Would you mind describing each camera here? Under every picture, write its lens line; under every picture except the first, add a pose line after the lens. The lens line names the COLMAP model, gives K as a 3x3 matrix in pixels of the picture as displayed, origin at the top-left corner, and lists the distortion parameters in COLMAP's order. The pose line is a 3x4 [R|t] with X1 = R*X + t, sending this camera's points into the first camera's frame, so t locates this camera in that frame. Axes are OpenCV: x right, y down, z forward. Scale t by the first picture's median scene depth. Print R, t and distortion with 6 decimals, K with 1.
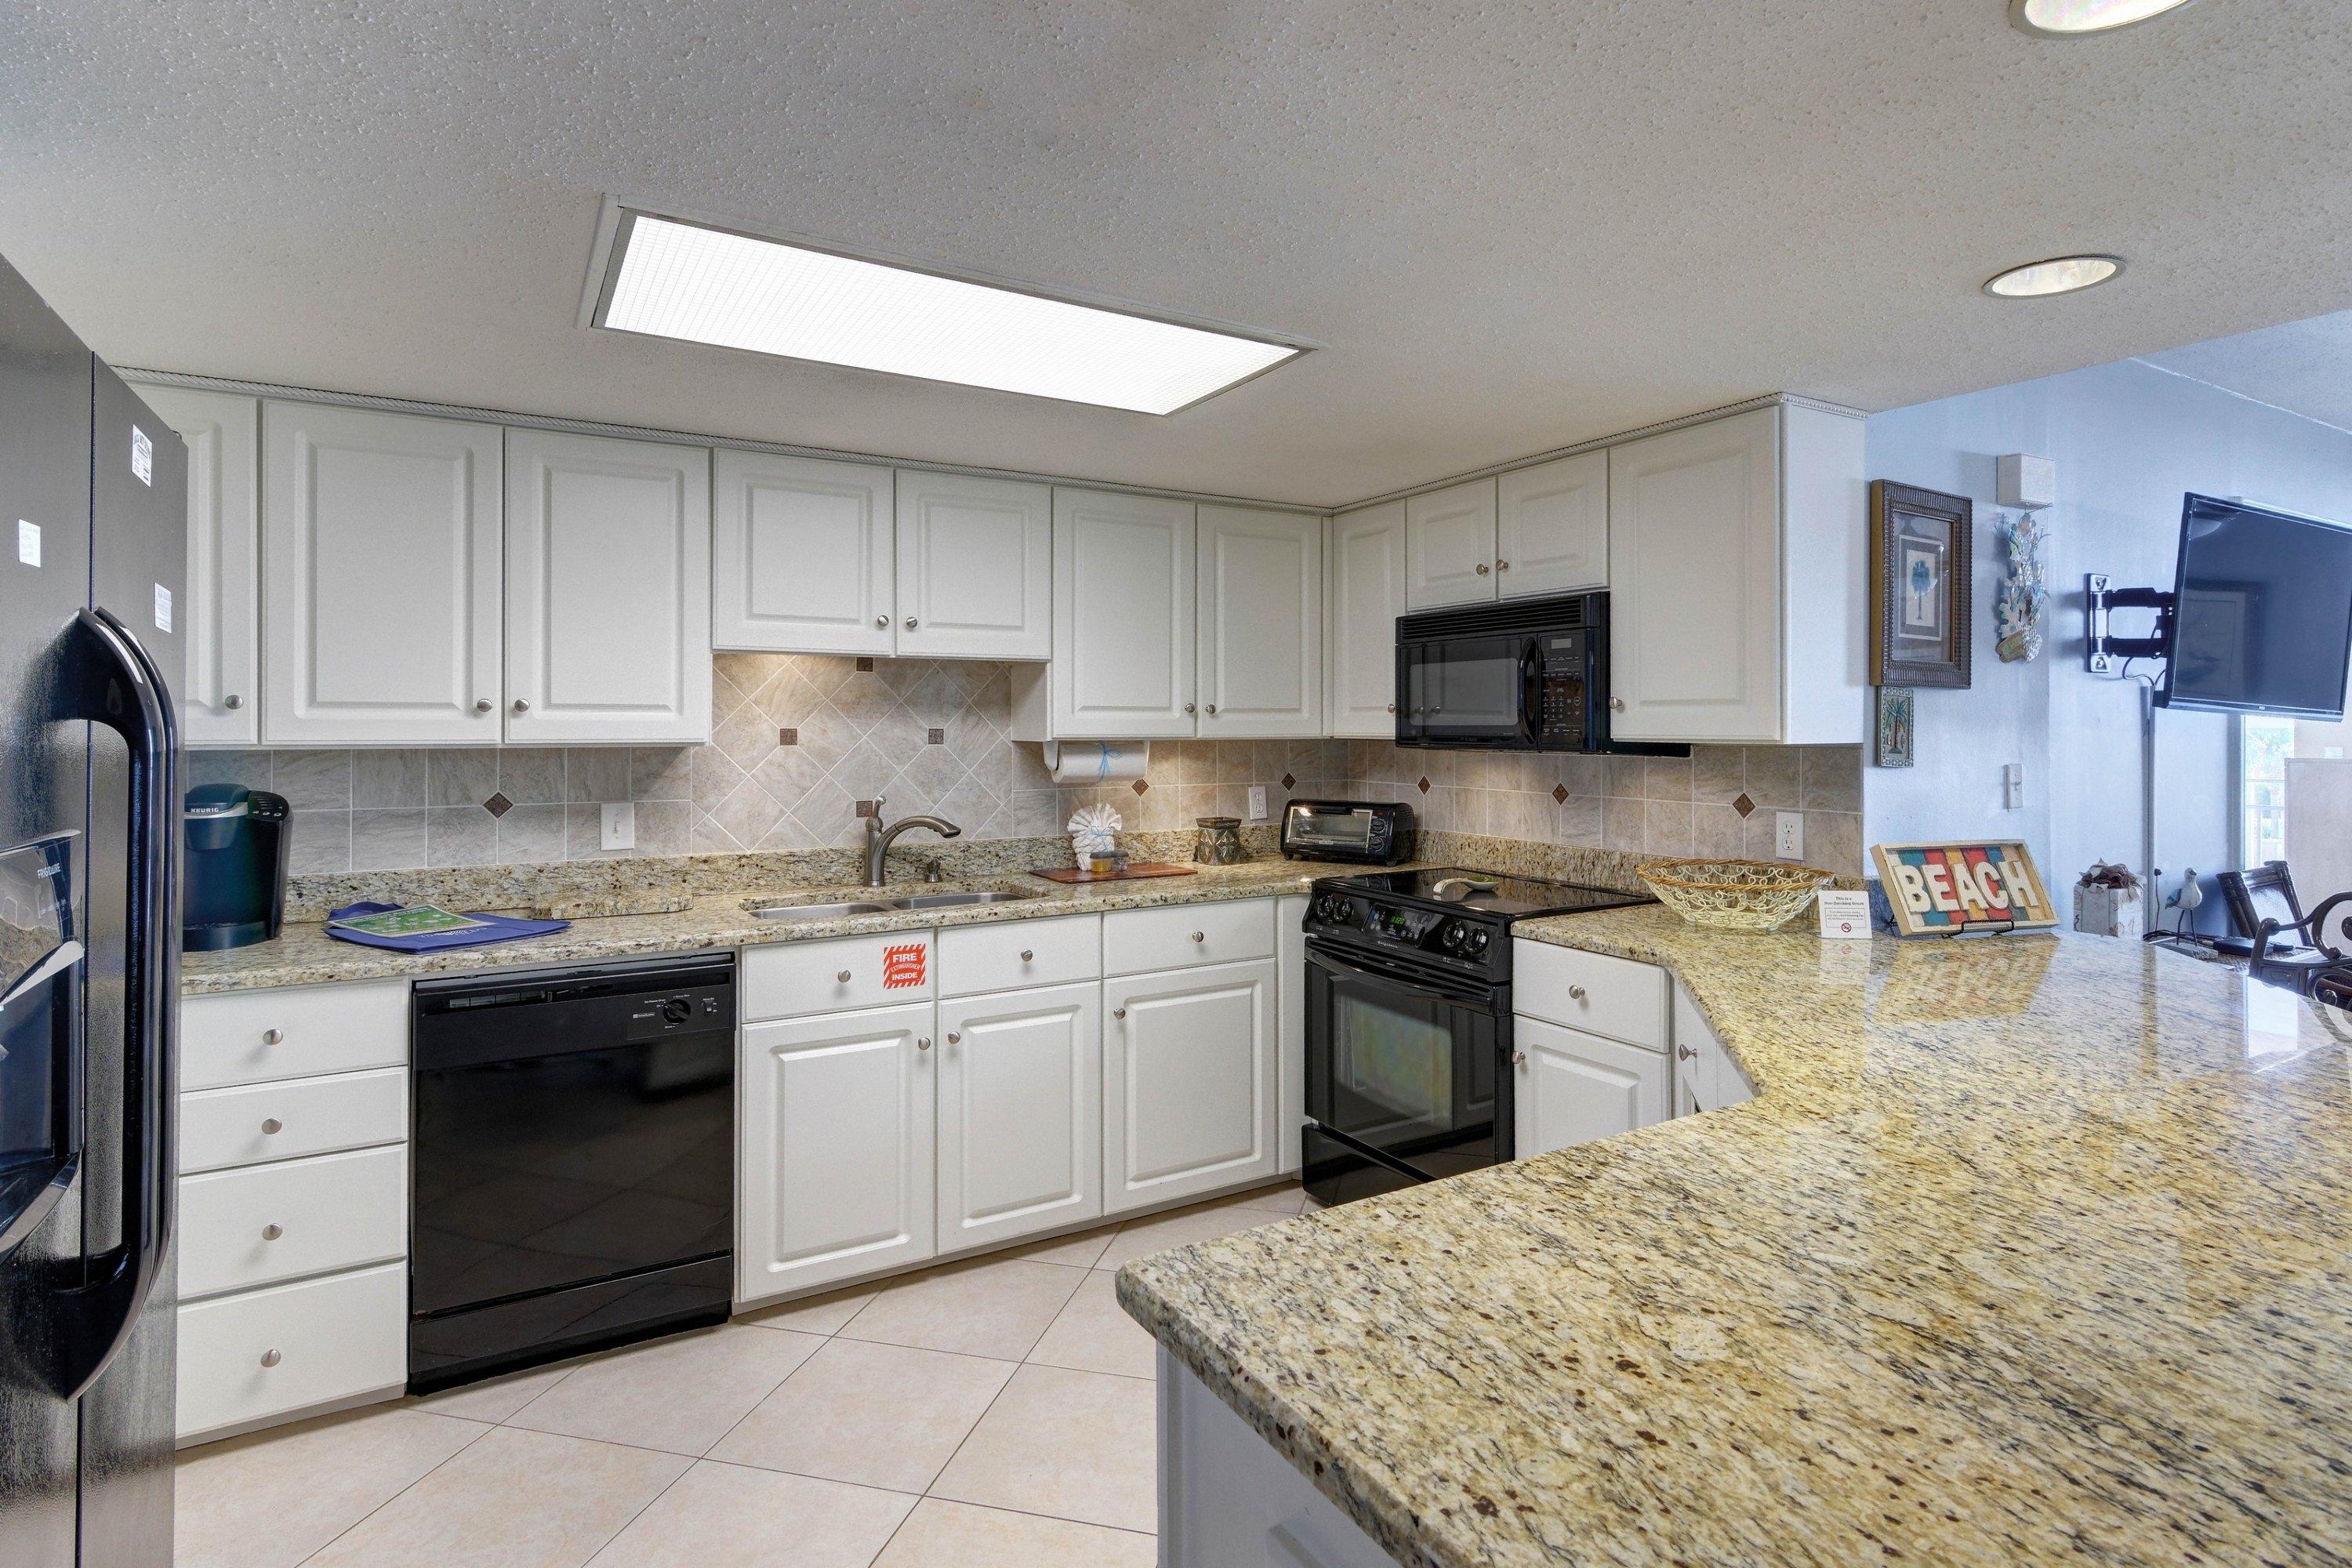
lens RADIAL K [[1181.9, 0, 1212.1], [0, 1181.9, 724.6], [0, 0, 1]] dist [0.018037, -0.019600]
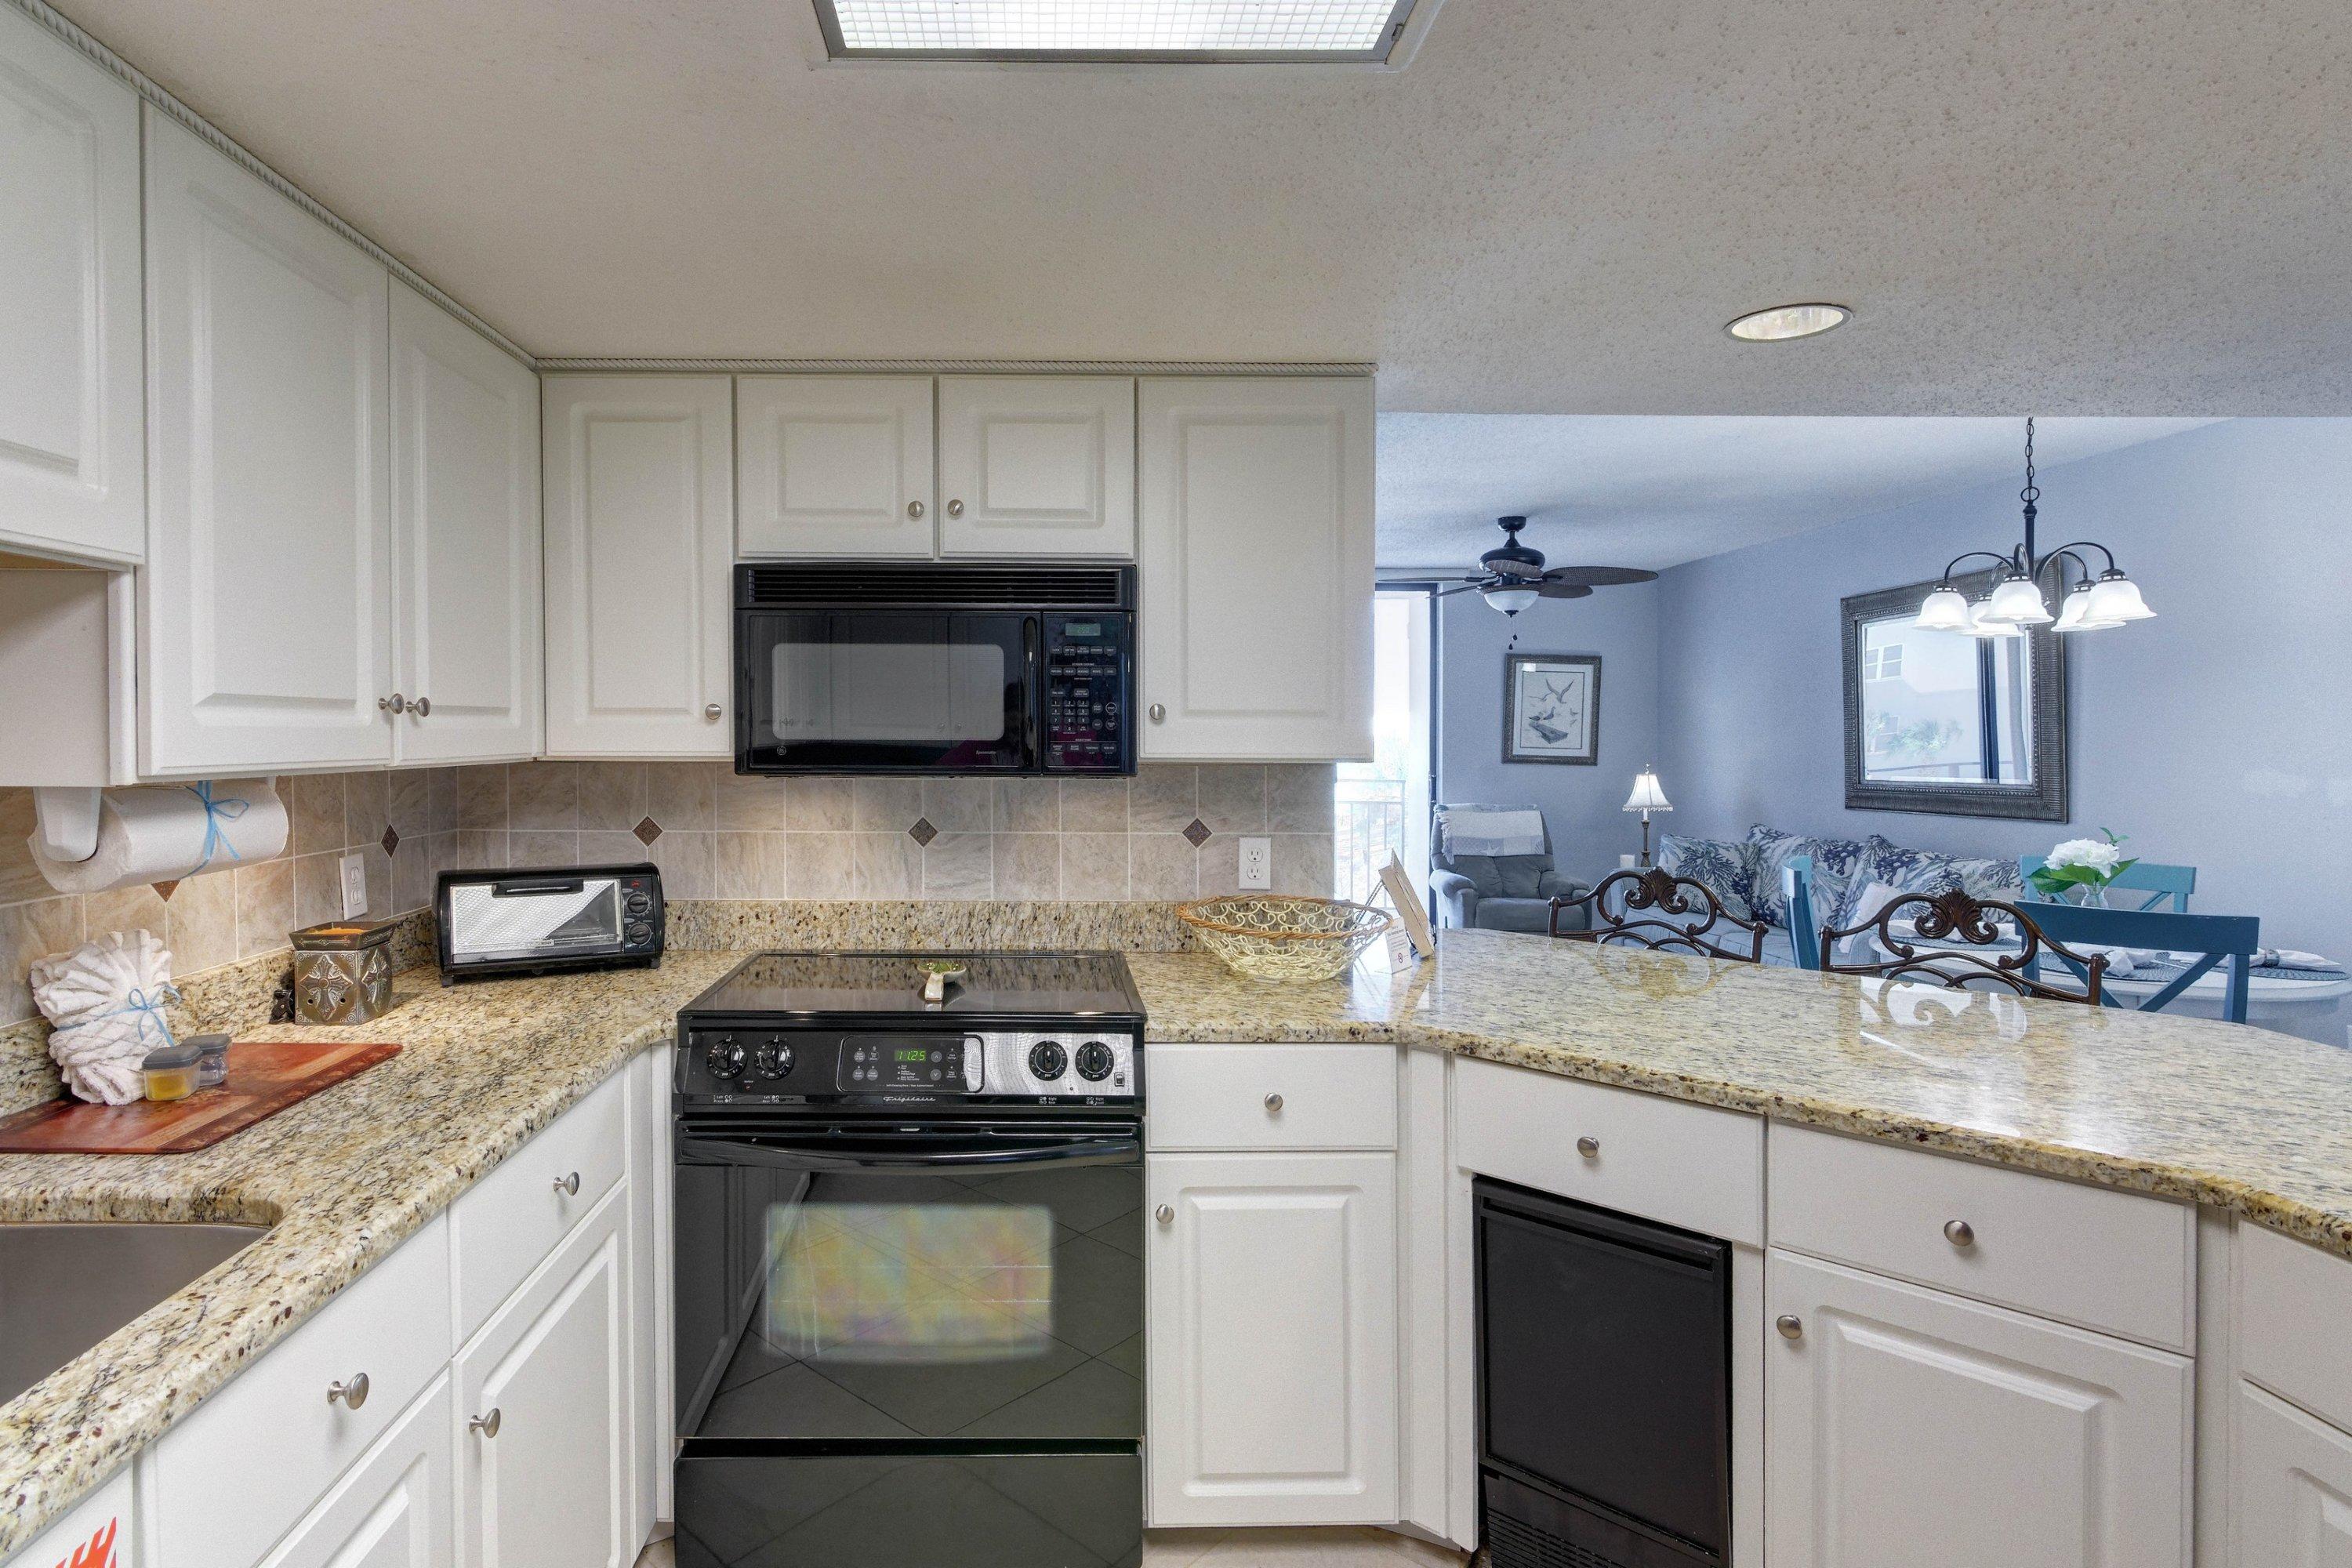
lens RADIAL K [[1217.9, 0, 1045.3], [0, 1217.9, 737.1], [0, 0, 1]] dist [0.003993, -0.000572]
pose [[0.516283, -0.001841, 0.856416, -0.347723], [-0.004877, 0.999975, 0.005089, -0.004959], [-0.856404, -0.006804, 0.516261, 0.602286]]
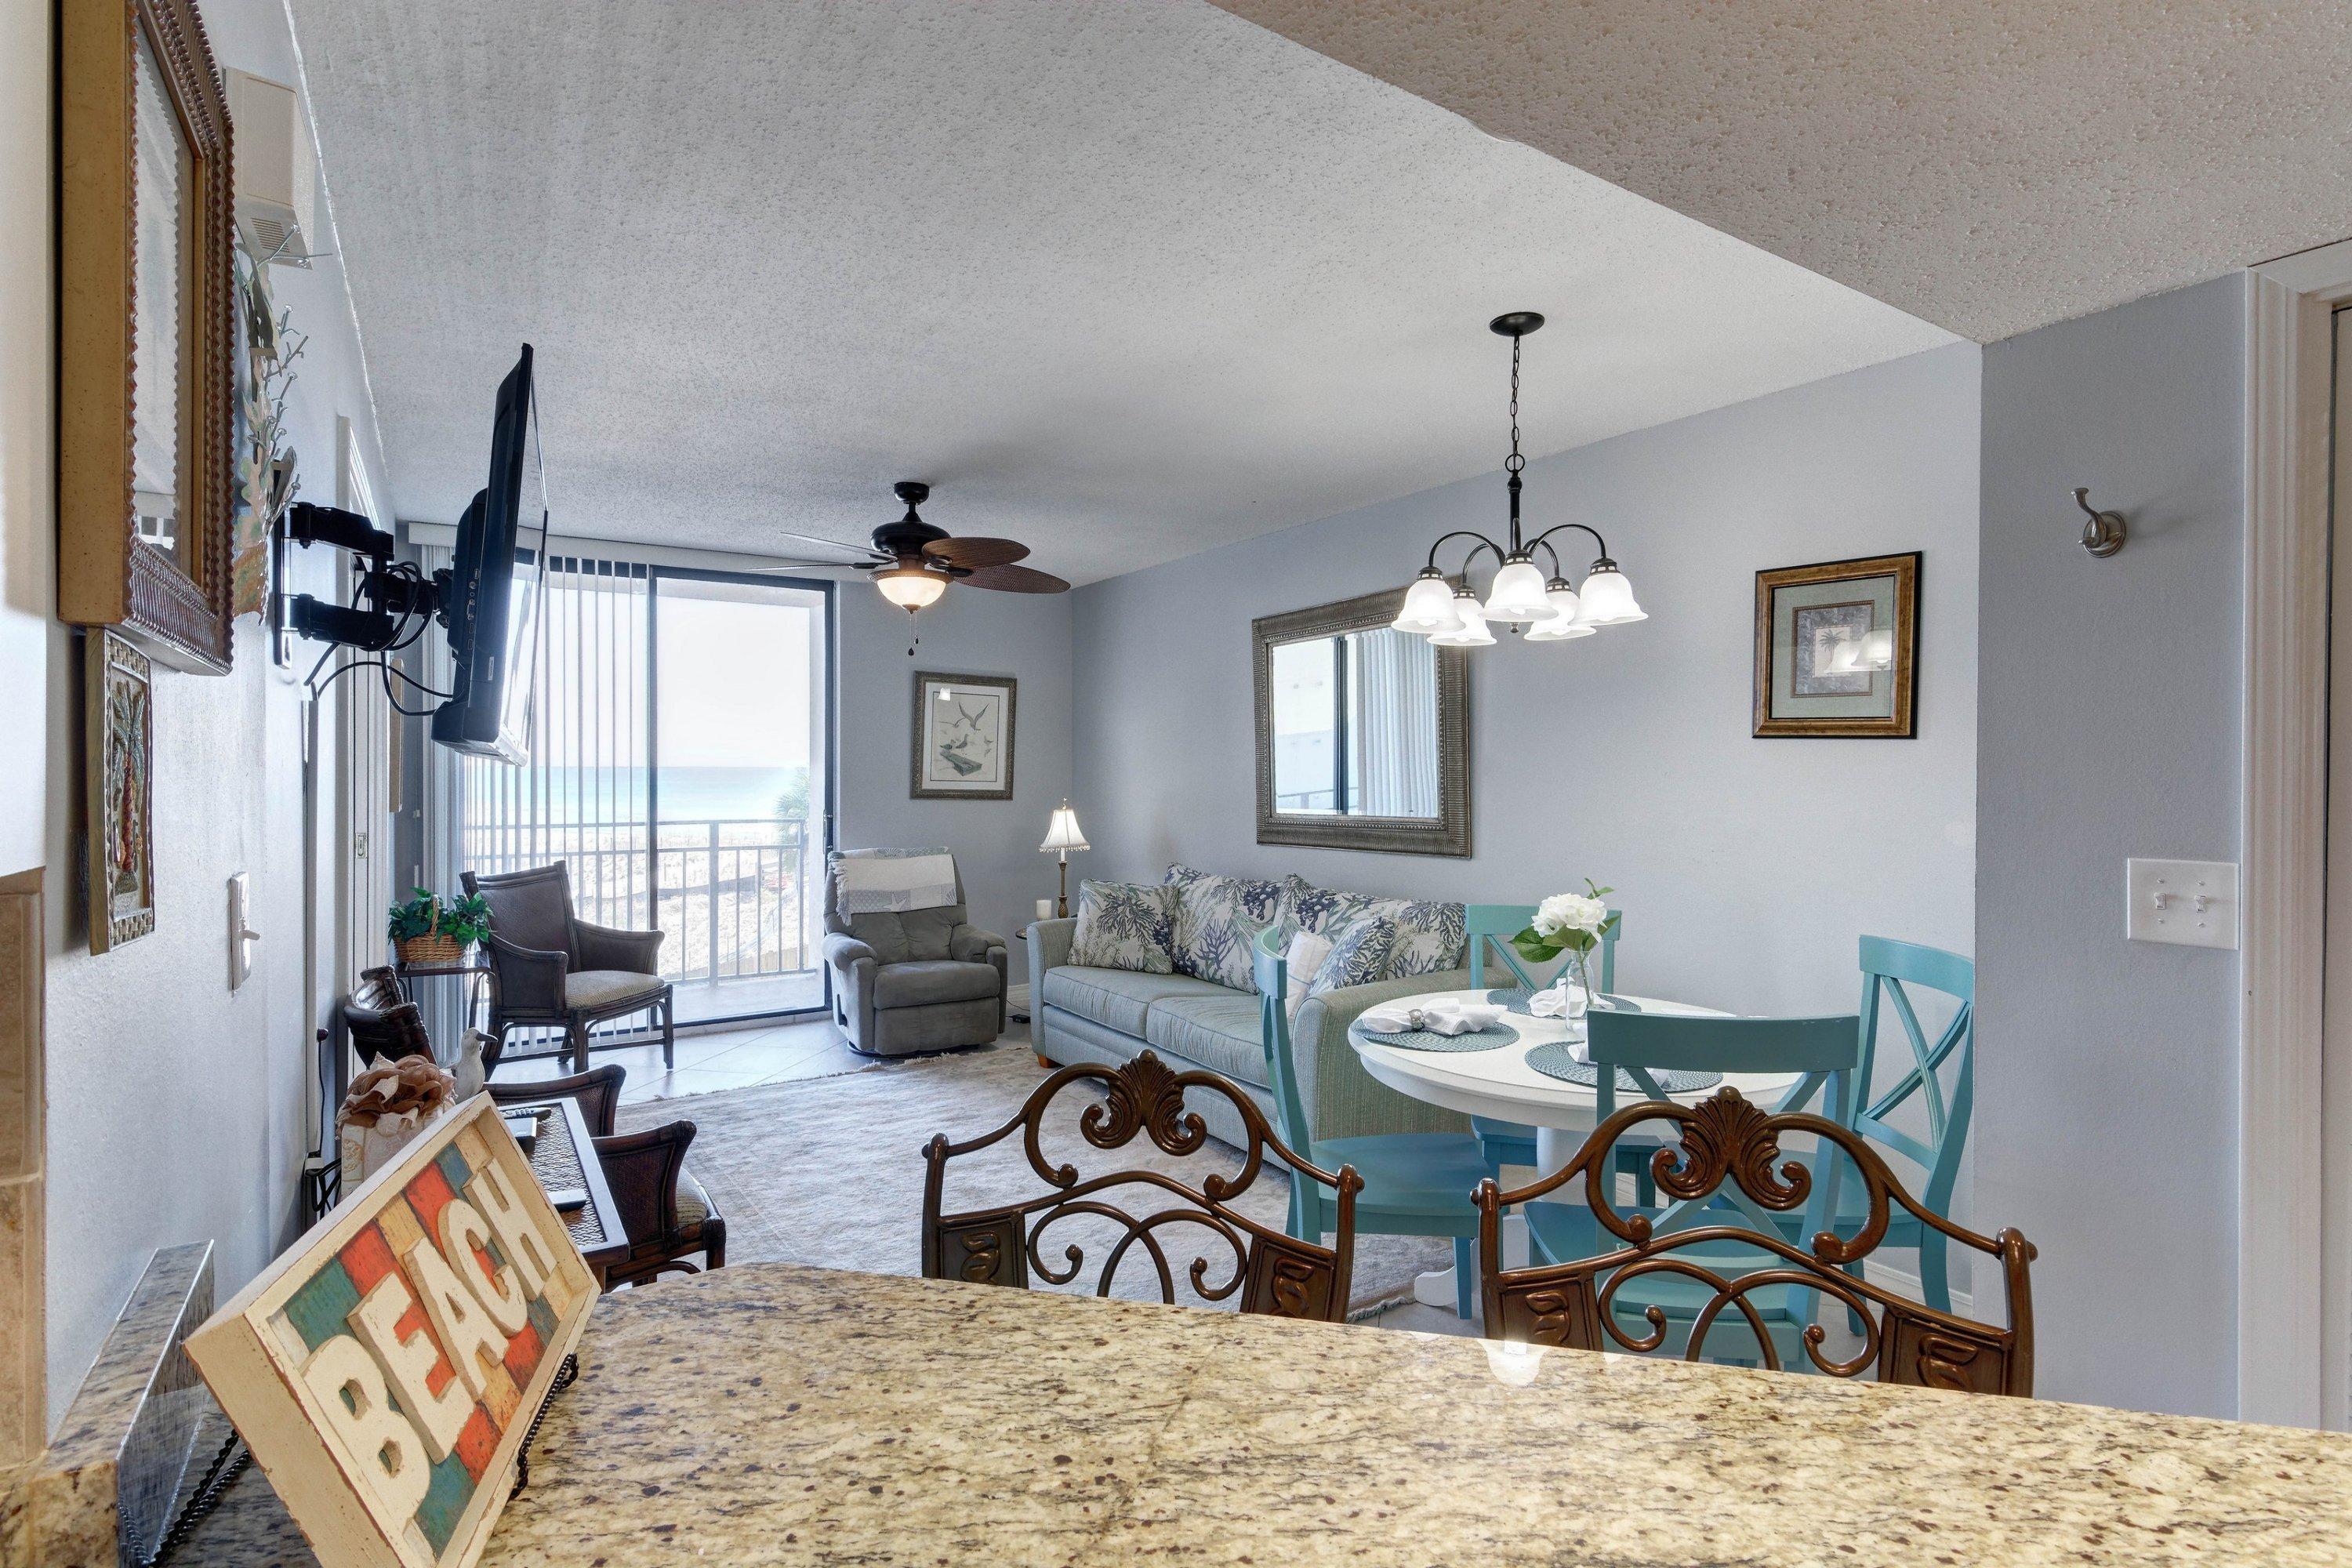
lens RADIAL K [[1132.7, 0, 1180.7], [0, 1132.7, 769.3], [0, 0, 1]] dist [0.001080, 0.000001]
pose [[-0.032455, -0.003265, 0.999468, 0.279749], [-0.004109, 0.999987, 0.003133, -0.003834], [-0.999465, -0.004005, -0.032468, 0.680926]]
